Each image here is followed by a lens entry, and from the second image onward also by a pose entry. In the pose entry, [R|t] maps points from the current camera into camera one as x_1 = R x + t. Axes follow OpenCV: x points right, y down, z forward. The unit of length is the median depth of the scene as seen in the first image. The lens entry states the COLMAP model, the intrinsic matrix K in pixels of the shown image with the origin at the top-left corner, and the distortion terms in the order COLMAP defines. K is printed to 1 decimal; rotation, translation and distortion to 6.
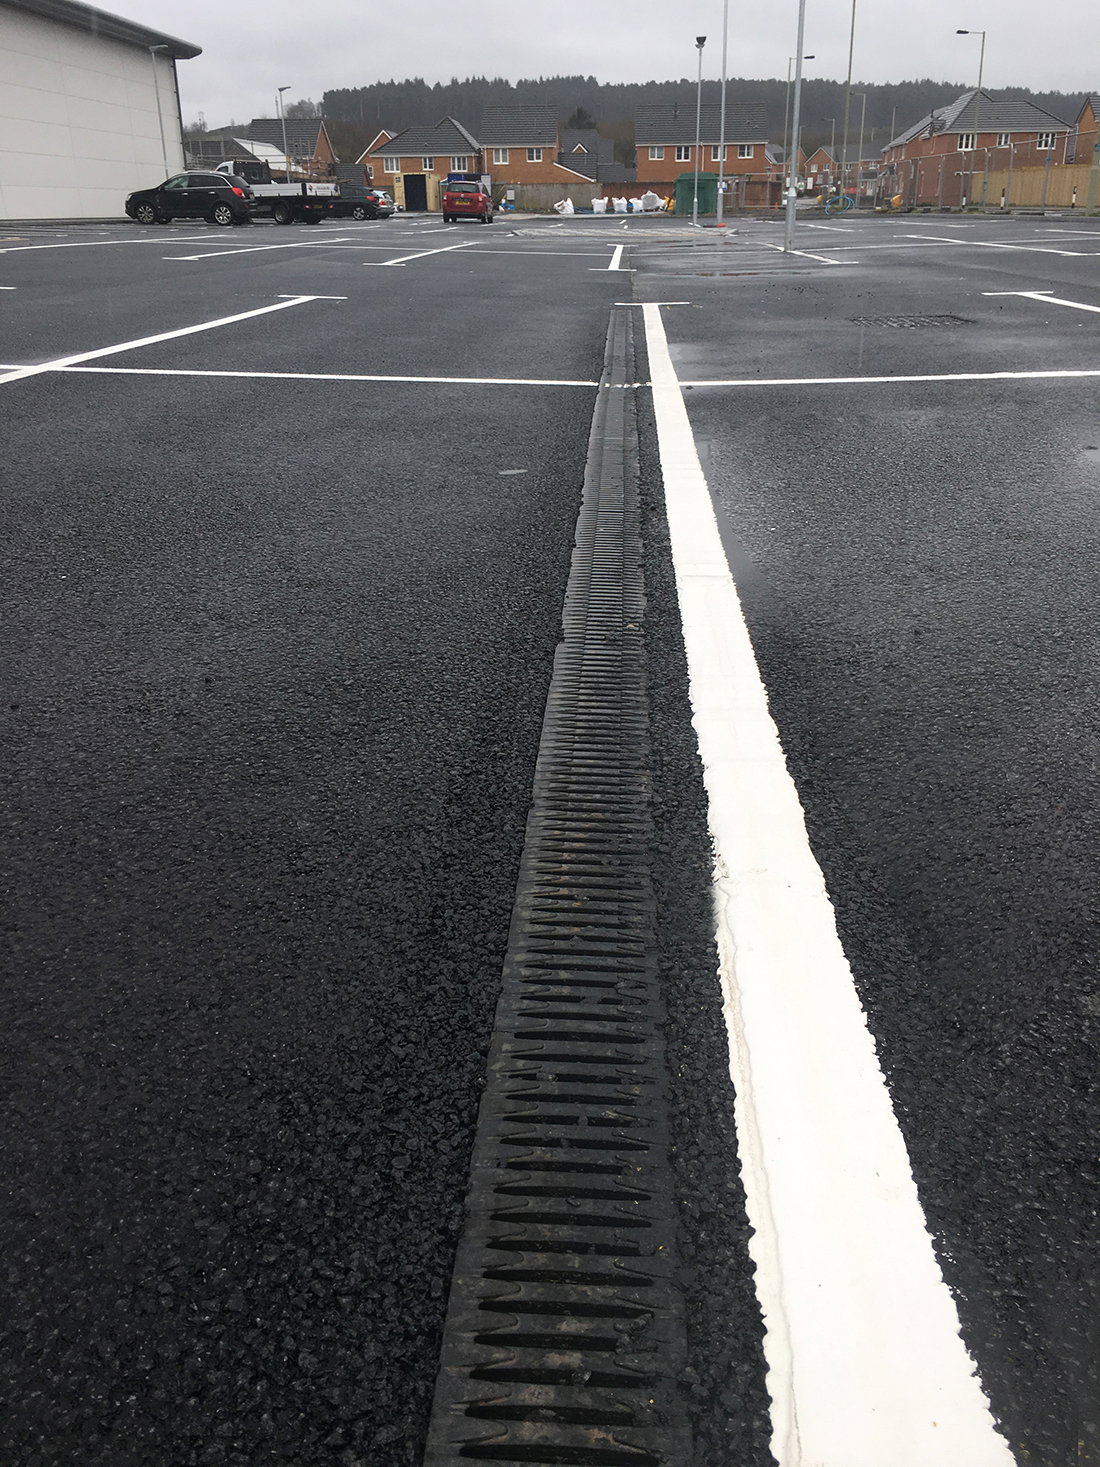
lens RADIAL K [[1270.9, 0, 550.0], [0, 1270.9, 733.5], [0, 0, 1]] dist [0.019830, -0.001905]
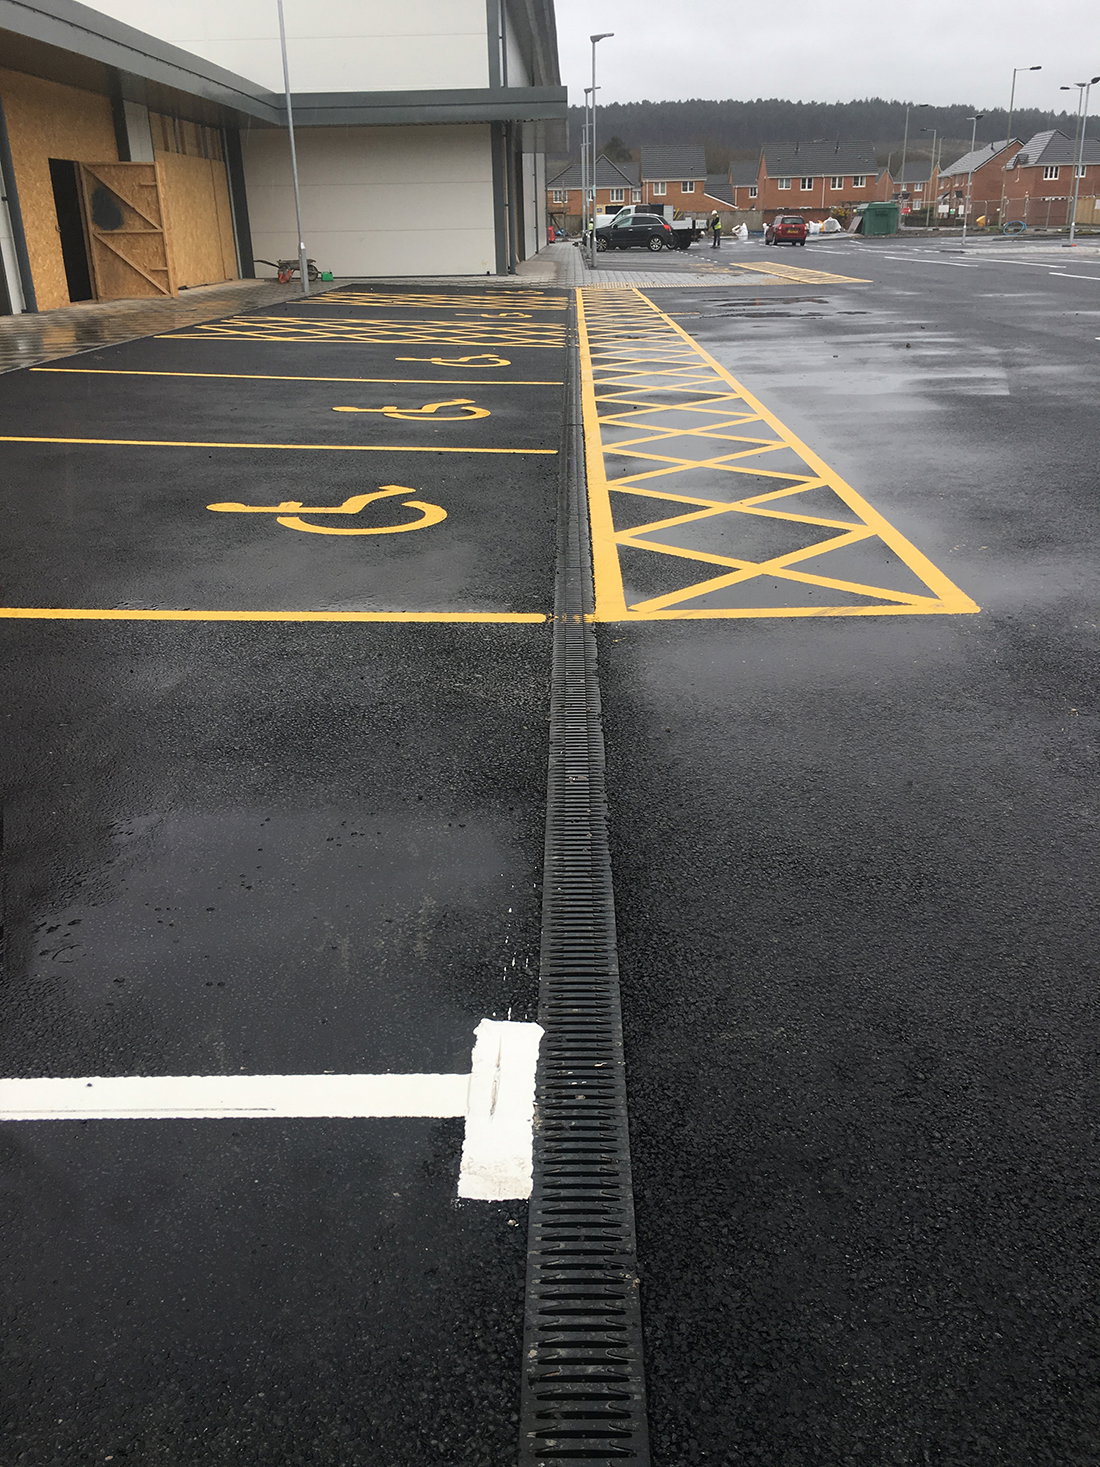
lens RADIAL K [[1270.9, 0, 550.0], [0, 1270.9, 733.5], [0, 0, 1]] dist [0.019830, -0.001905]
pose [[0.998912, -0.028121, 0.037201, -0.196916], [0.028540, 0.999535, -0.010768, 0.069064], [-0.036881, 0.011818, 0.999250, -0.186537]]
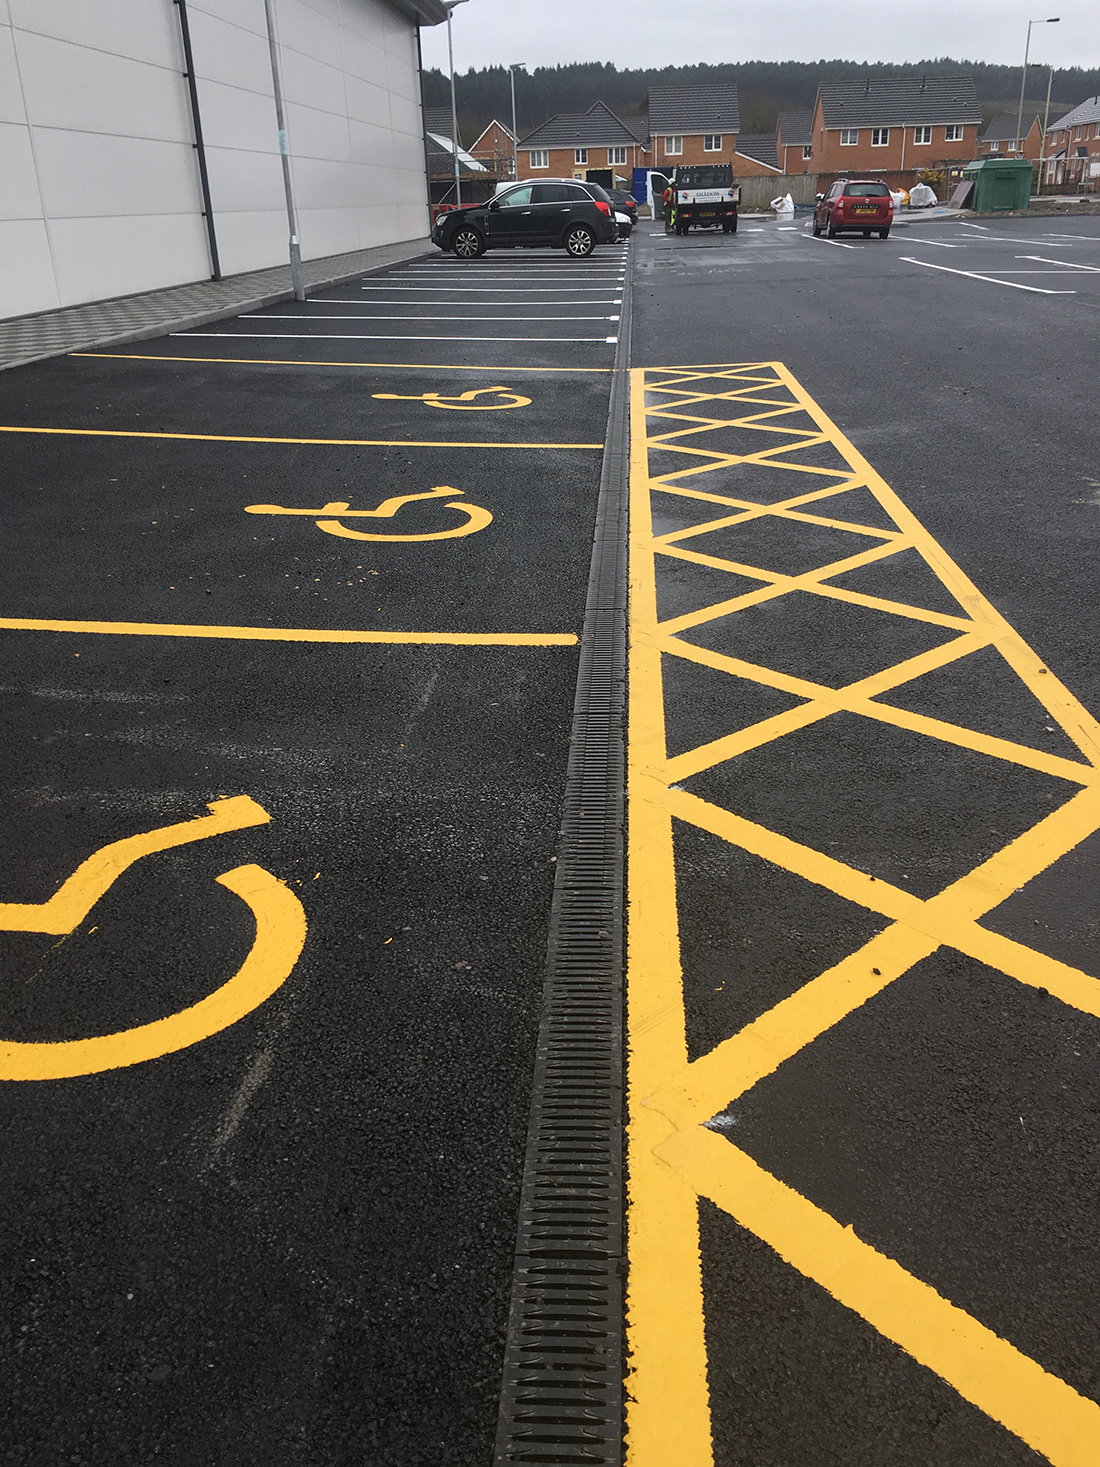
lens RADIAL K [[1237.2, 0, 554.1], [0, 1237.2, 756.1], [0, 0, 1]] dist [0.050934, -0.067537]
pose [[0.999751, -0.021525, -0.005930, -0.120751], [0.021695, 0.999304, 0.030335, -0.066054], [0.005273, -0.030456, 0.999522, 0.140990]]
